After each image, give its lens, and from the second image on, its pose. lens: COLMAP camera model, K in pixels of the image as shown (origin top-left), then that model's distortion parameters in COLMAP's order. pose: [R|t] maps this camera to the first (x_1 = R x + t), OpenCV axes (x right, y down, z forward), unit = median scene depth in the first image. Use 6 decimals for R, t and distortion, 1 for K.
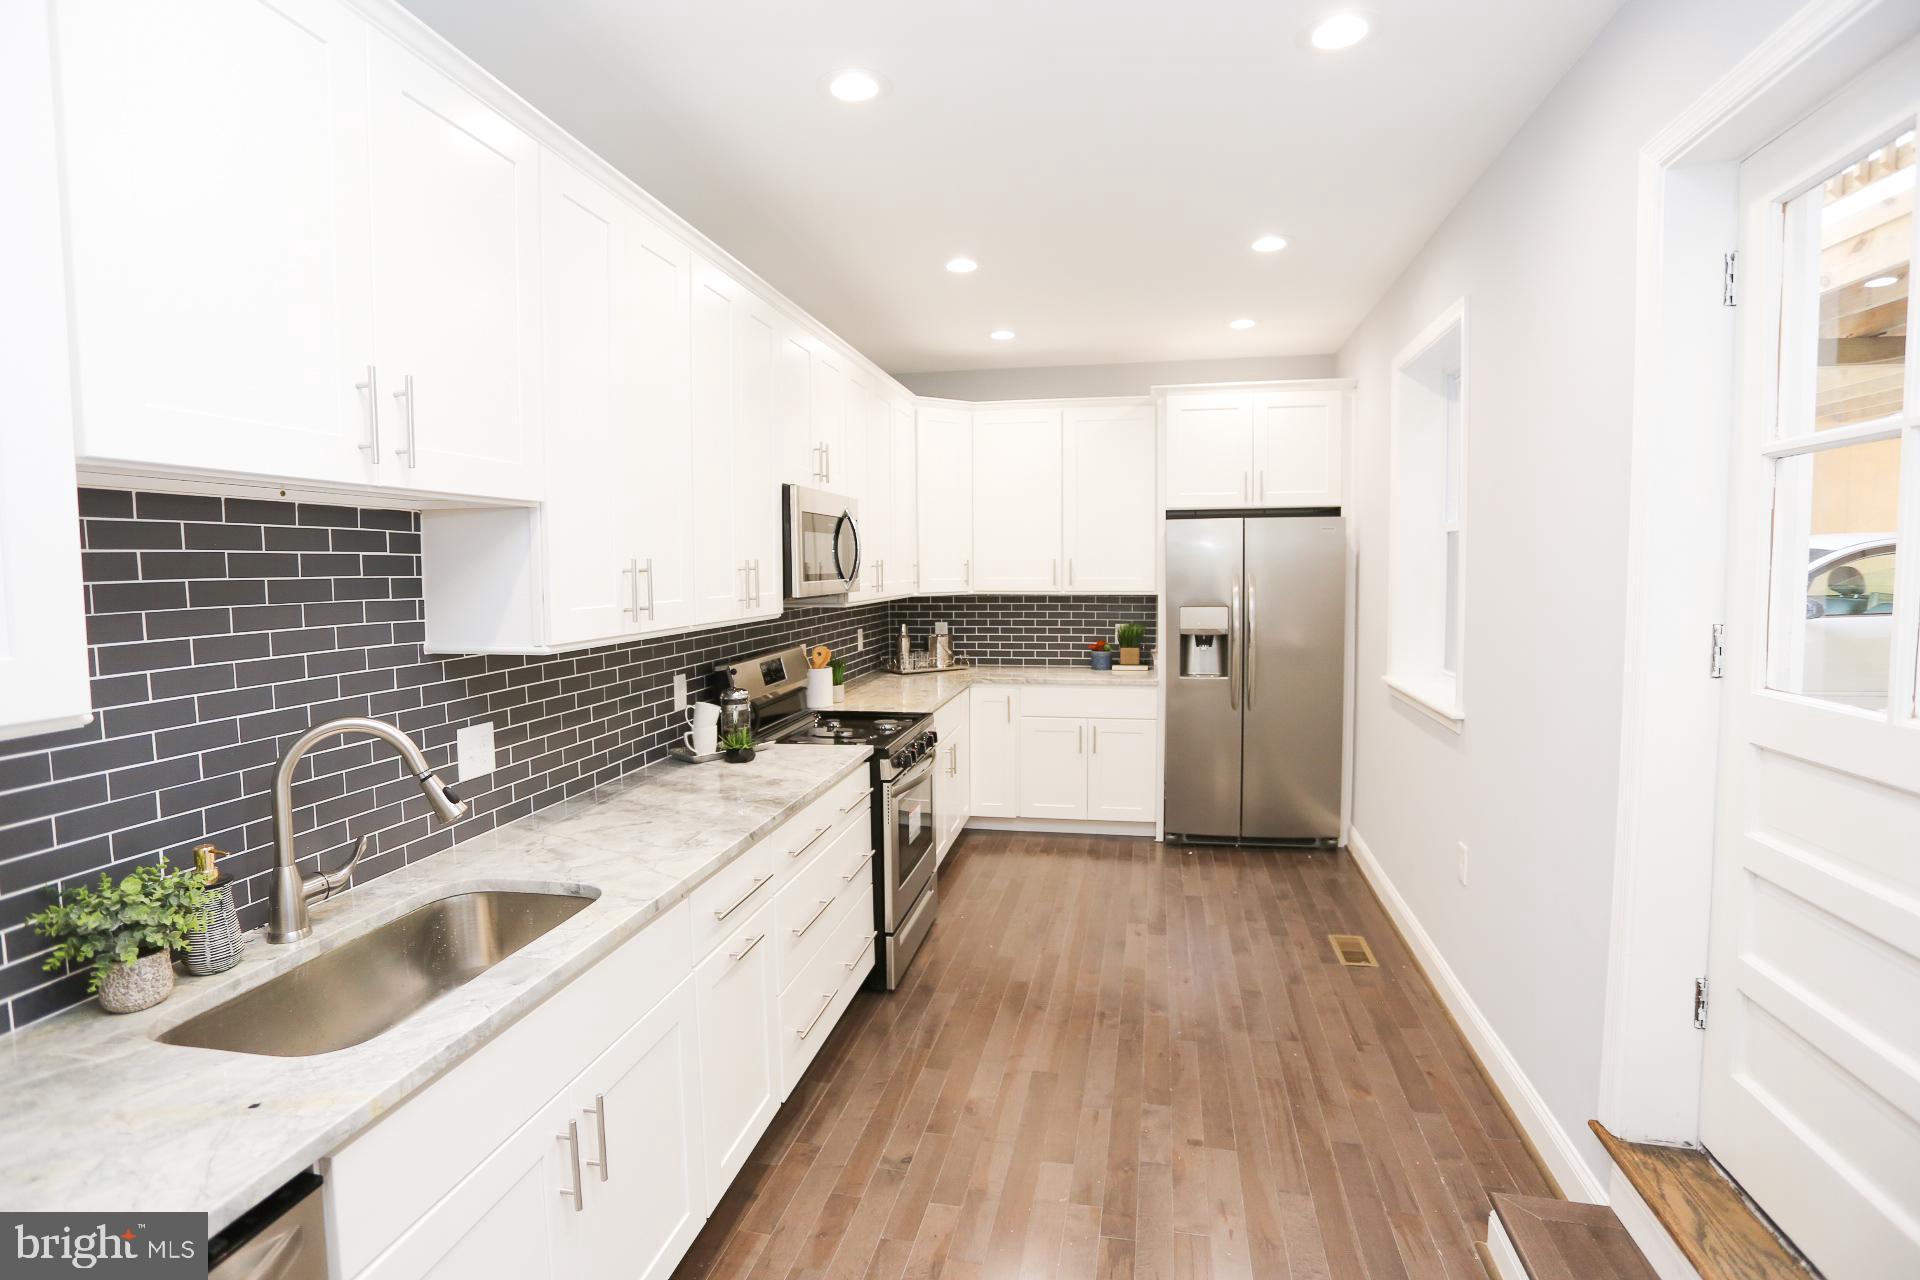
lens RADIAL K [[937.5, 0, 948.7], [0, 937.5, 630.2], [0, 0, 1]] dist [-0.072859, 0.033821]
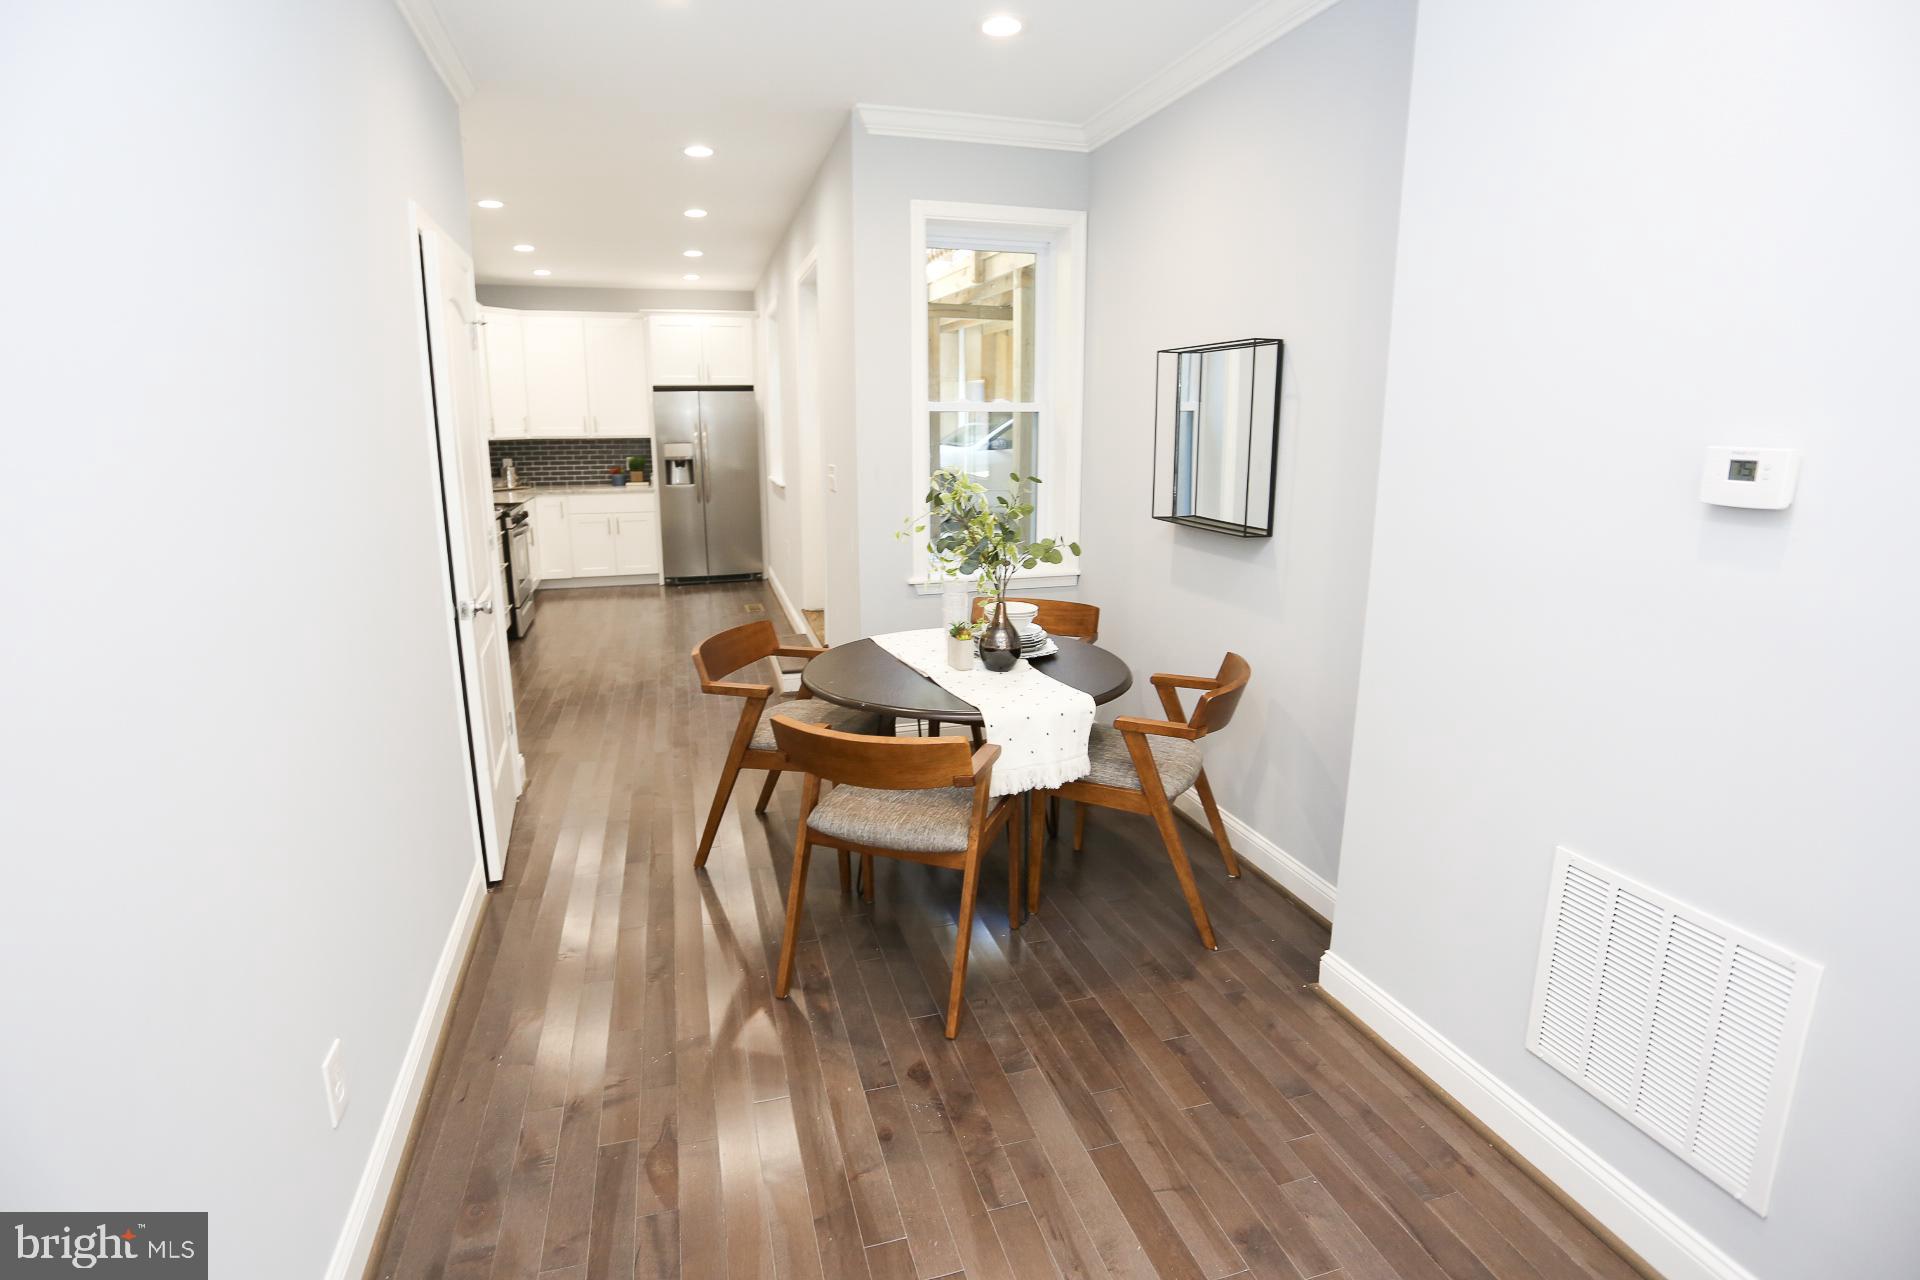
lens RADIAL K [[937.5, 0, 948.7], [0, 937.5, 630.2], [0, 0, 1]] dist [-0.072859, 0.033821]
pose [[0.877201, -0.092860, 0.471058, -0.188898], [0.023314, 0.988199, 0.151388, 0.098873], [-0.479557, -0.121816, 0.869014, -1.134814]]
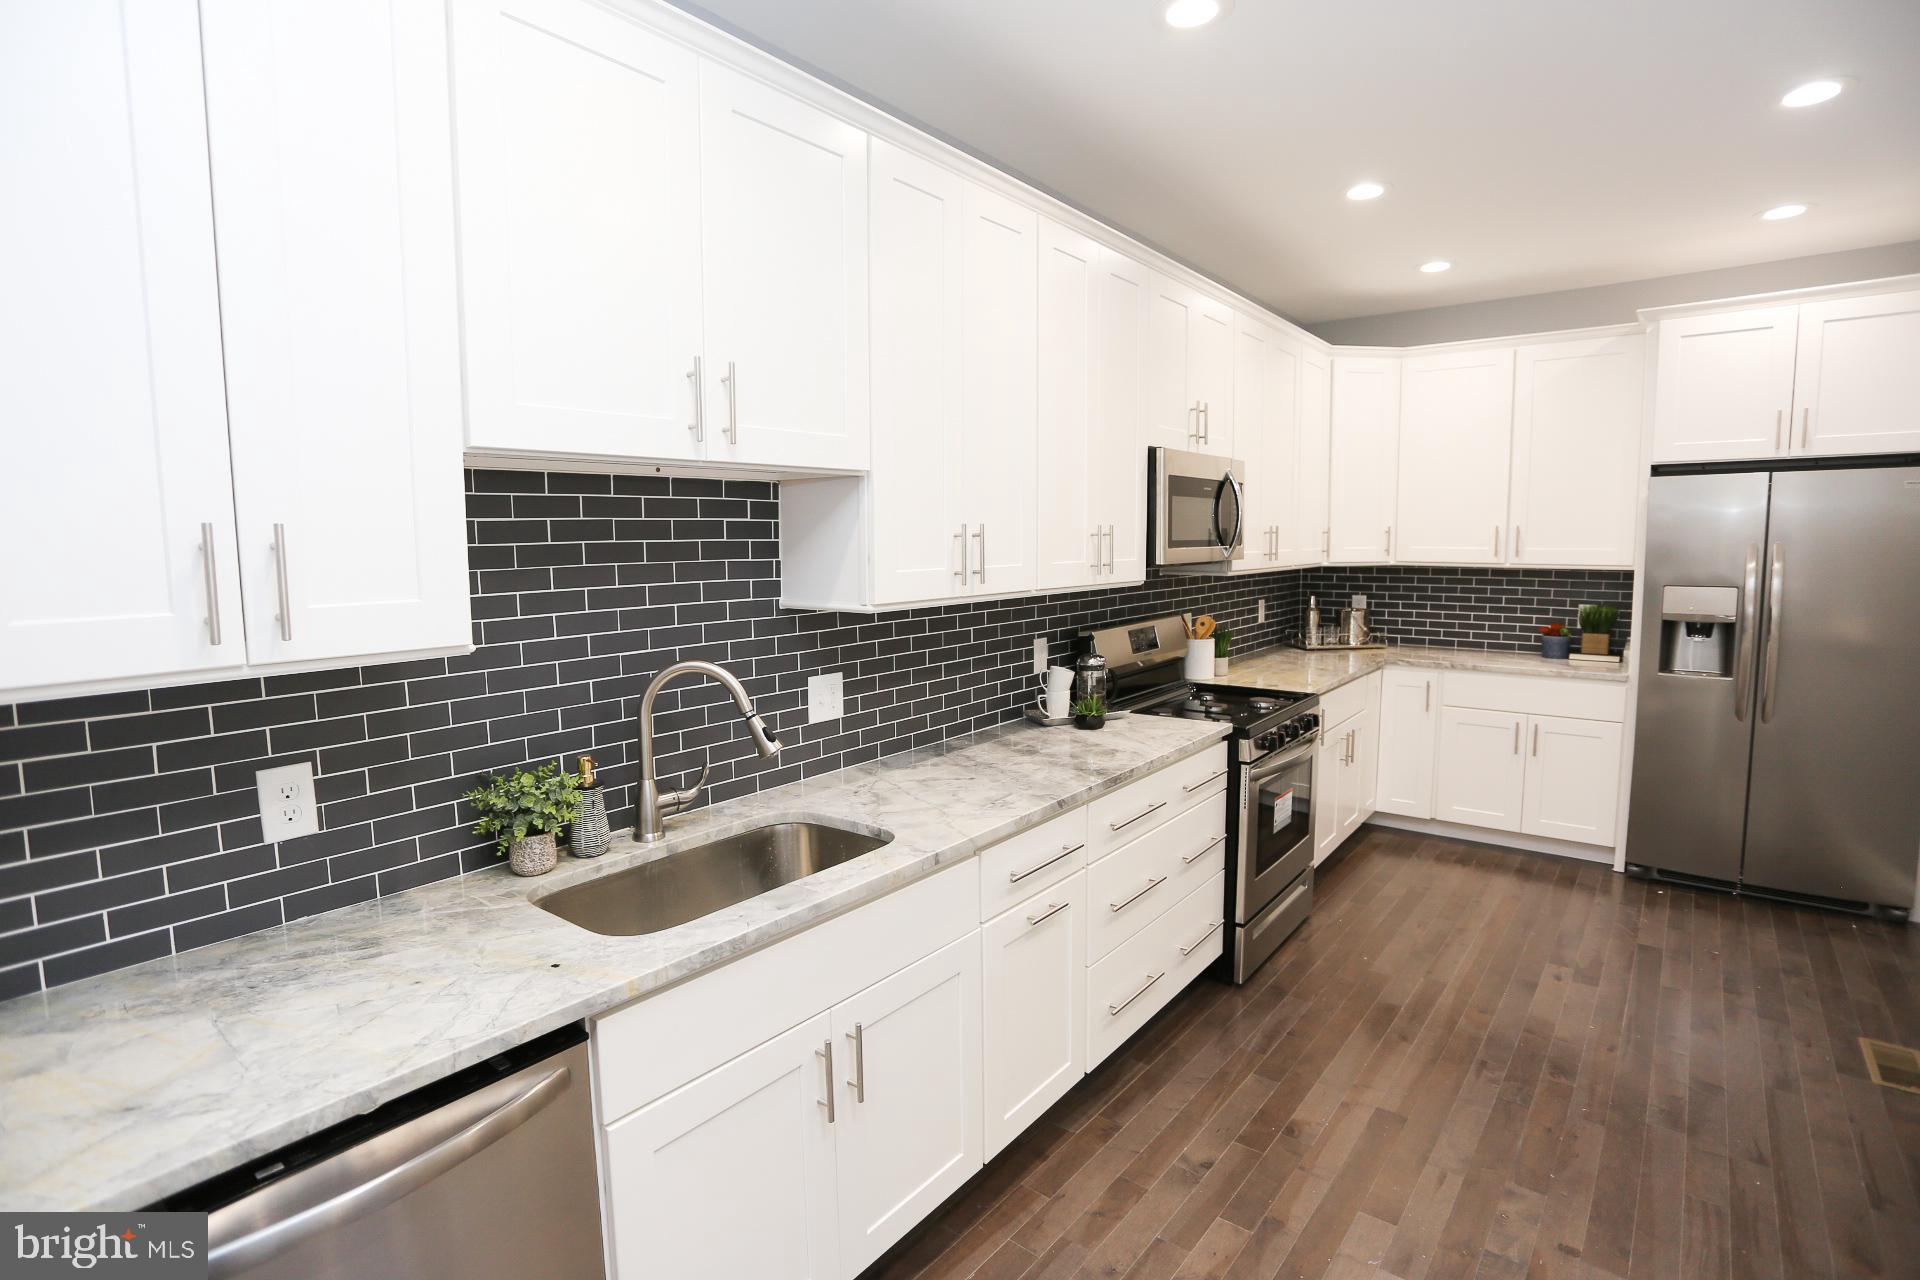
lens RADIAL K [[937.5, 0, 948.7], [0, 937.5, 630.2], [0, 0, 1]] dist [-0.072859, 0.033821]
pose [[0.889503, 0.047620, -0.454442, 0.085033], [-0.031163, 0.998561, 0.043639, -0.002540], [0.455866, -0.024655, 0.889707, 0.041386]]
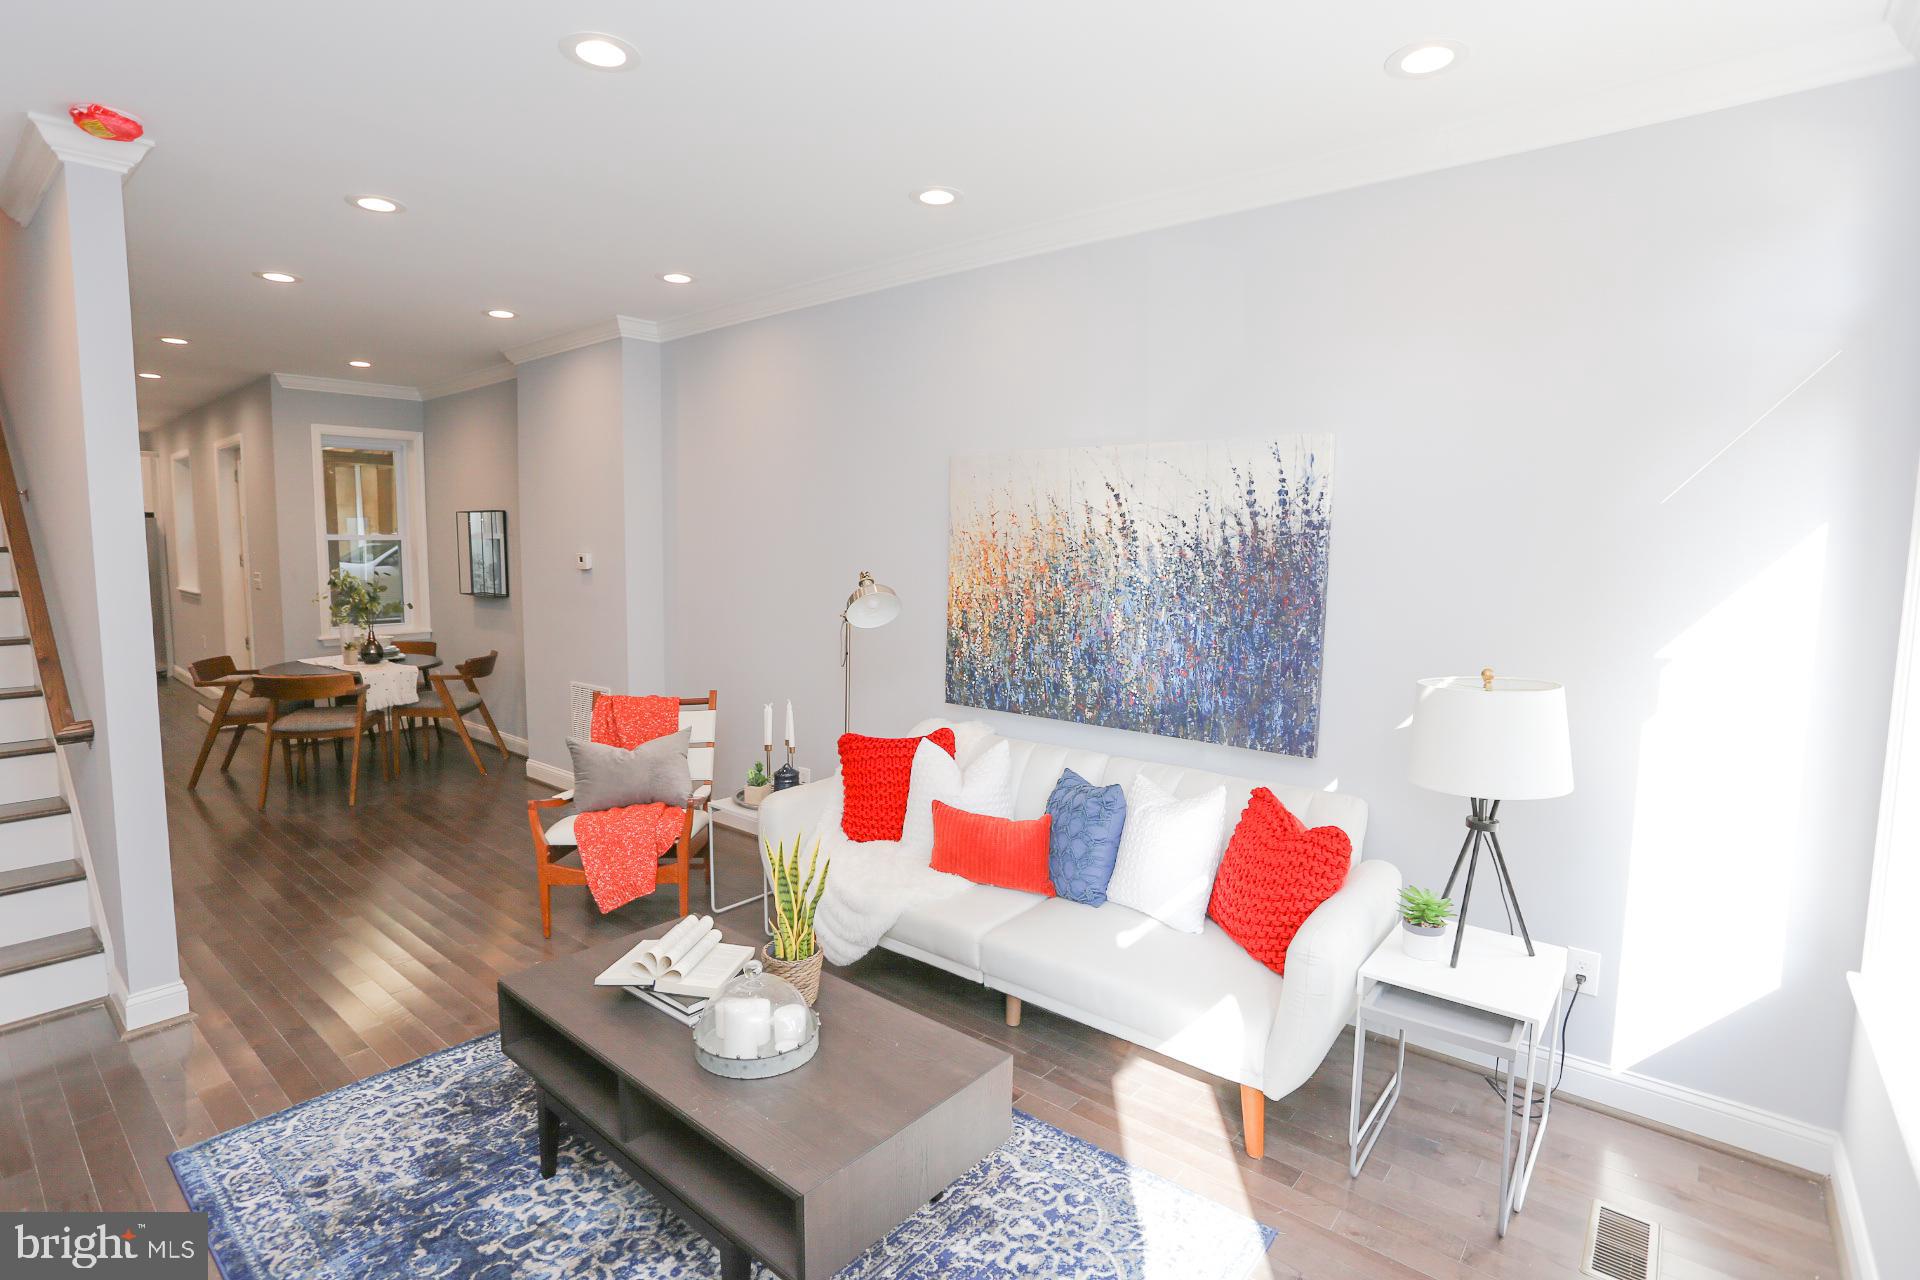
lens RADIAL K [[937.5, 0, 948.7], [0, 937.5, 630.2], [0, 0, 1]] dist [-0.072859, 0.033821]
pose [[0.474991, -0.065352, 0.877561, -0.775958], [0.048408, 0.997669, 0.048095, 0.172796], [-0.878658, 0.019637, 0.477047, -2.259496]]
